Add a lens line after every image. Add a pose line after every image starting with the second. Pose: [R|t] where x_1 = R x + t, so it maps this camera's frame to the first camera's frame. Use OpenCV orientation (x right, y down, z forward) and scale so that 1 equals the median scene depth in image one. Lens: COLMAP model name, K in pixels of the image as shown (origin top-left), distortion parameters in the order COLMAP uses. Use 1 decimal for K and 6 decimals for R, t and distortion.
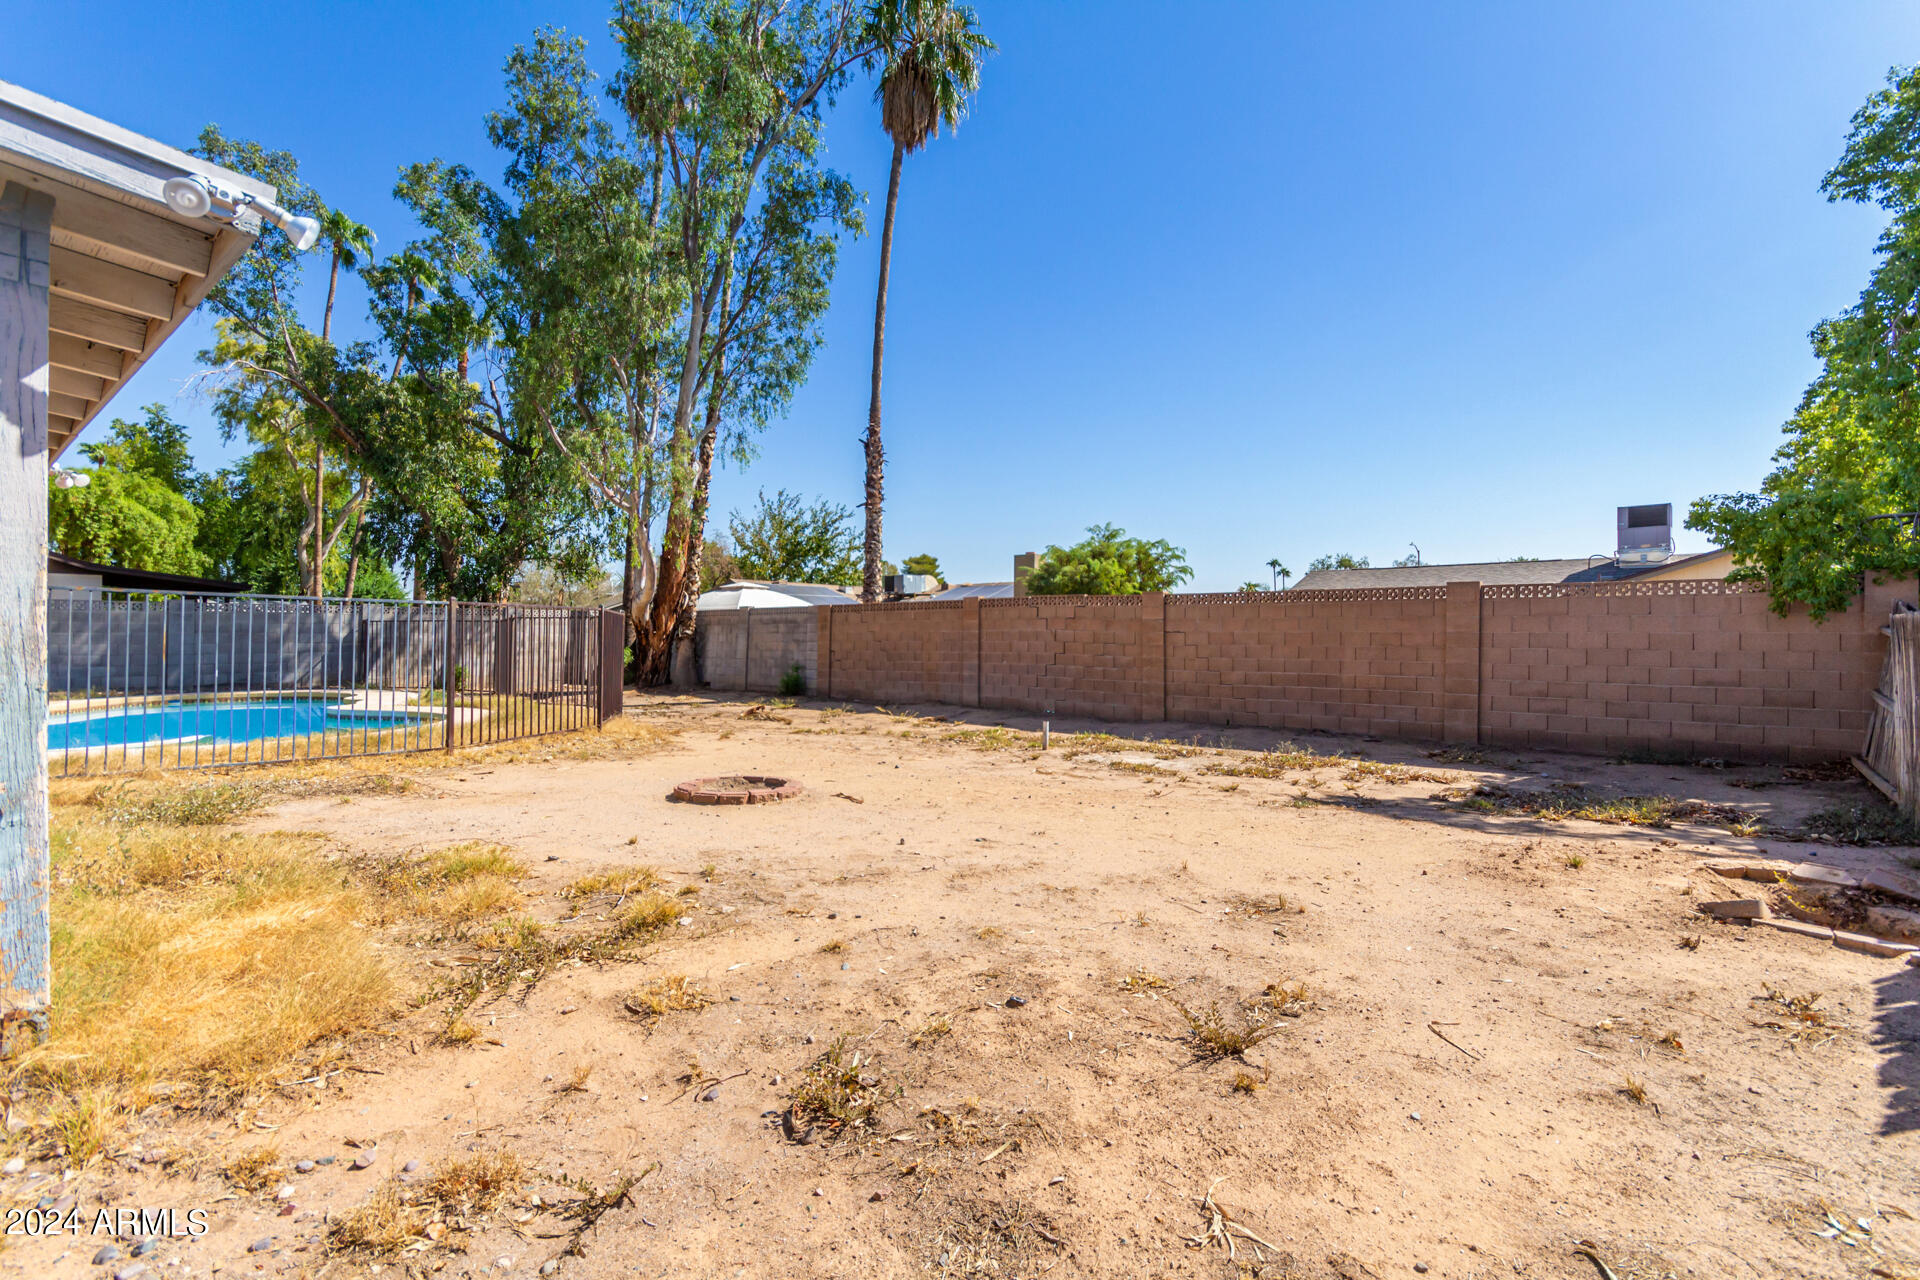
lens RADIAL K [[850.3, 0, 954.8], [0, 850.3, 627.0], [0, 0, 1]] dist [-0.002395, -0.000644]
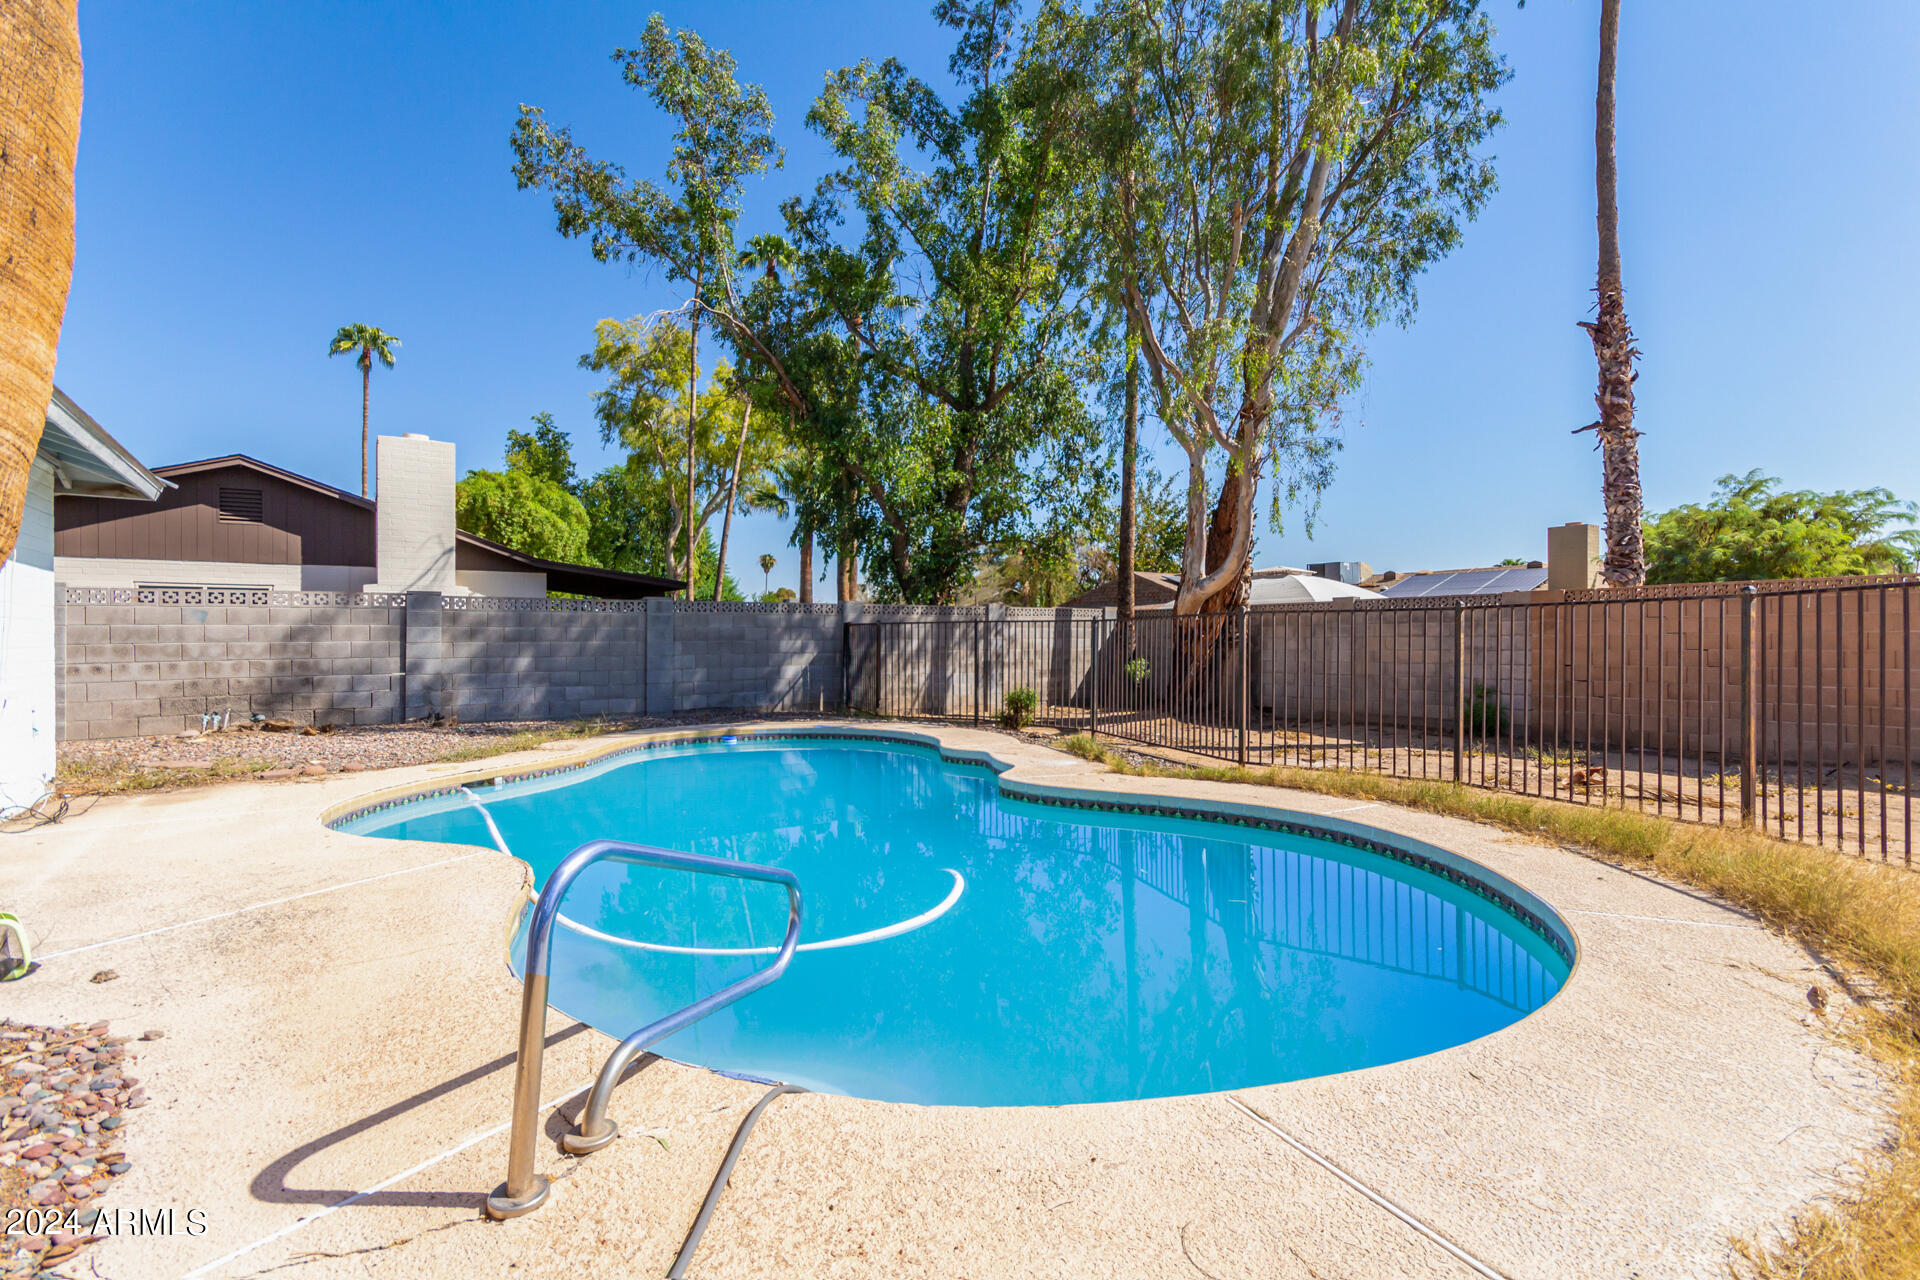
lens RADIAL K [[862.1, 0, 968.5], [0, 862.1, 636.4], [0, 0, 1]] dist [0.000656, 0.000548]
pose [[0.965358, -0.004739, -0.260885, -0.242640], [0.006723, 0.999955, 0.006711, 0.000088], [0.260842, -0.008233, 0.965347, 0.178081]]
